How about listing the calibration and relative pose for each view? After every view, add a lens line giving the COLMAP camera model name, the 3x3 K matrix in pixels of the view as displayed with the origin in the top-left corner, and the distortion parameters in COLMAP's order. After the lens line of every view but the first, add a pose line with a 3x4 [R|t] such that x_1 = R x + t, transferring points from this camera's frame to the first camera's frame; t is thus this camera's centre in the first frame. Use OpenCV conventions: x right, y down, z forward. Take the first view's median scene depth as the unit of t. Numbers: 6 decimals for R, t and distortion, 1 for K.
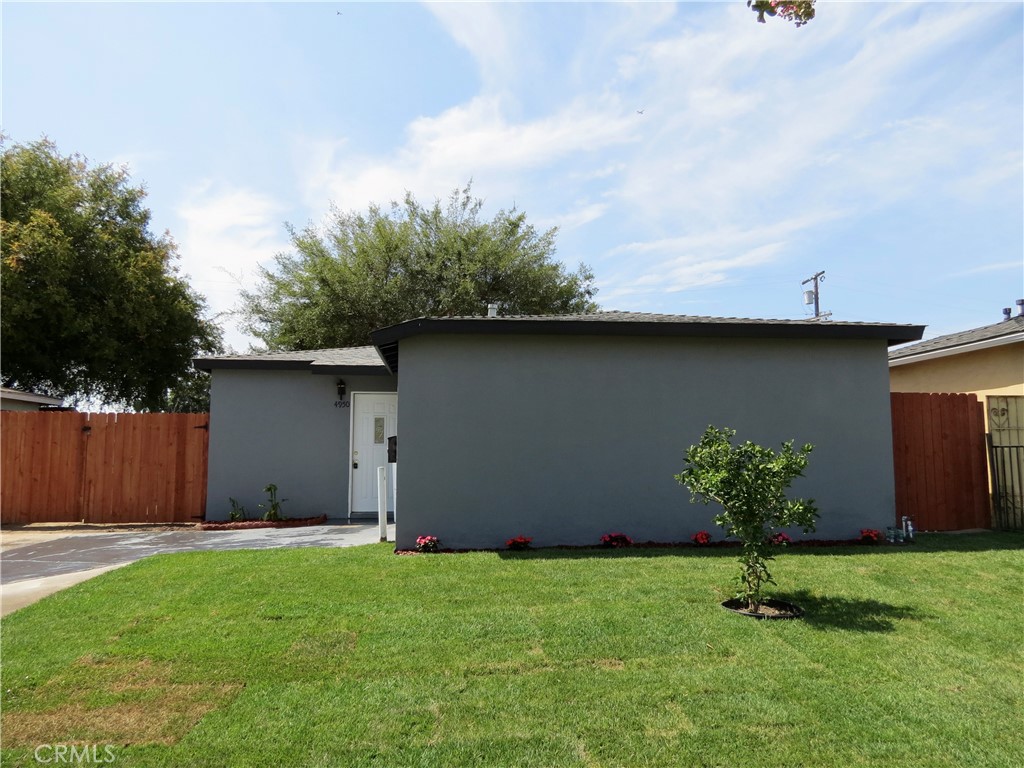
lens RADIAL K [[712.3, 0, 512.0], [0, 712.3, 384.0], [0, 0, 1]] dist [-0.028772, 0.006129]
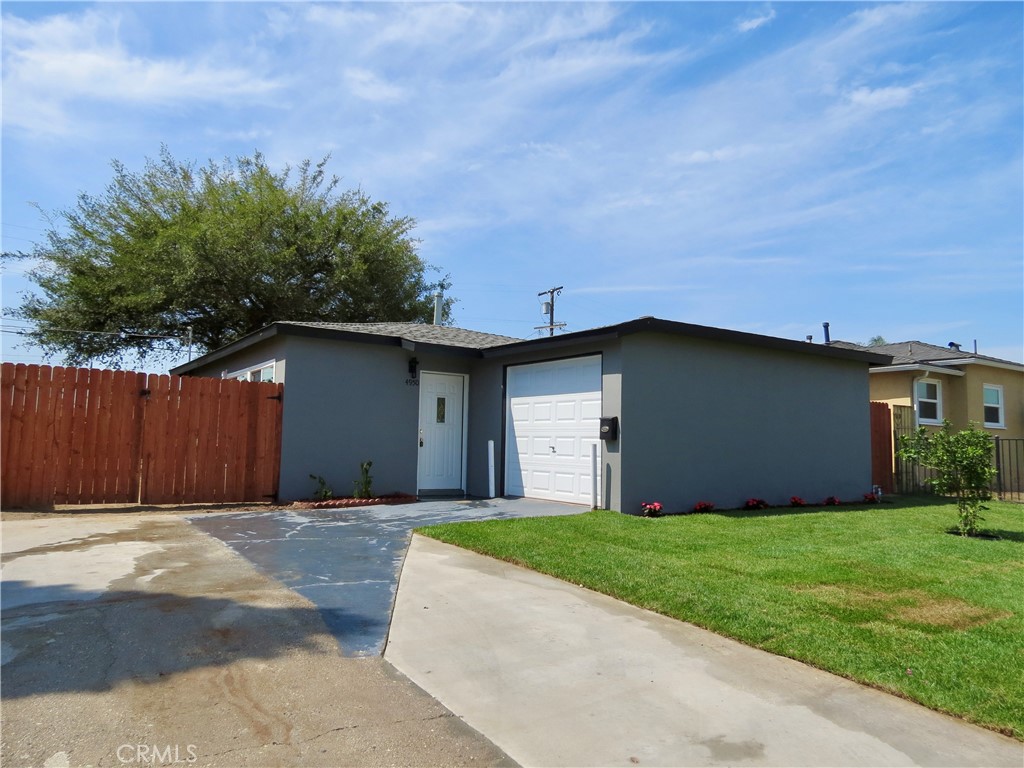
lens RADIAL K [[730.9, 0, 510.6], [0, 730.9, 381.8], [0, 0, 1]] dist [-0.032411, 0.009835]
pose [[0.882913, 0.062254, 0.465392, -0.619919], [-0.067461, 0.997707, -0.005479, 0.025634], [-0.464666, -0.026558, 0.885088, 0.030139]]
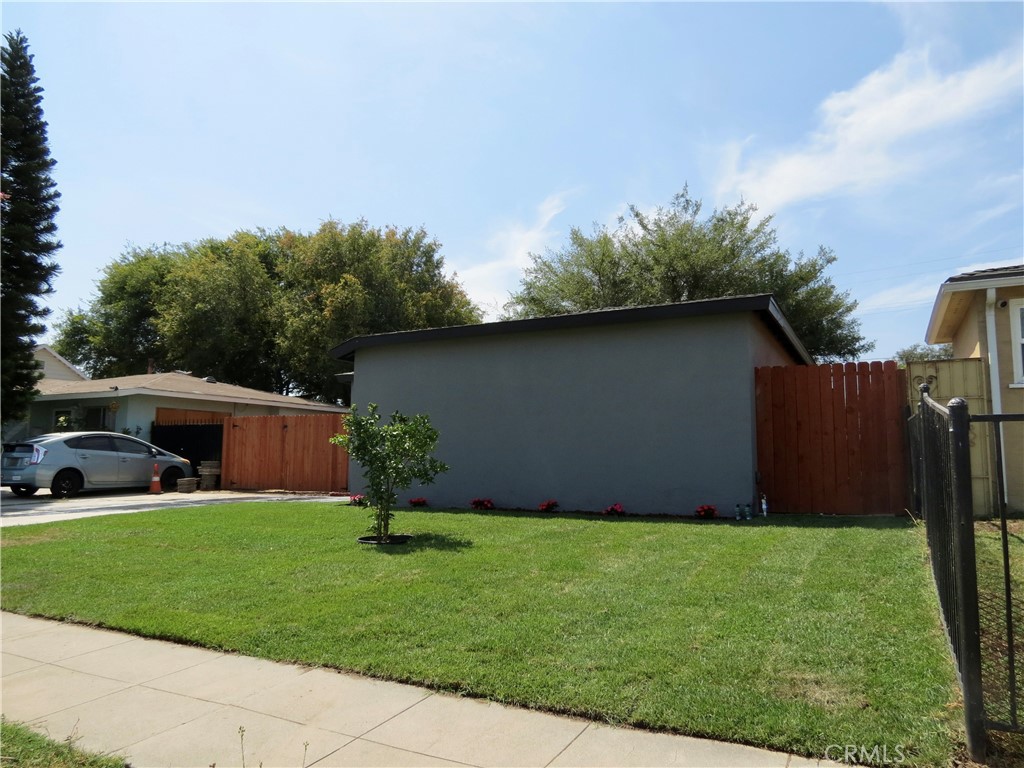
lens RADIAL K [[730.9, 0, 510.6], [0, 730.9, 381.8], [0, 0, 1]] dist [-0.032411, 0.009835]
pose [[0.835159, -0.054954, -0.547257, 0.630524], [0.046141, 0.998489, -0.029851, 0.036699], [0.548070, -0.000320, 0.836432, -0.019646]]
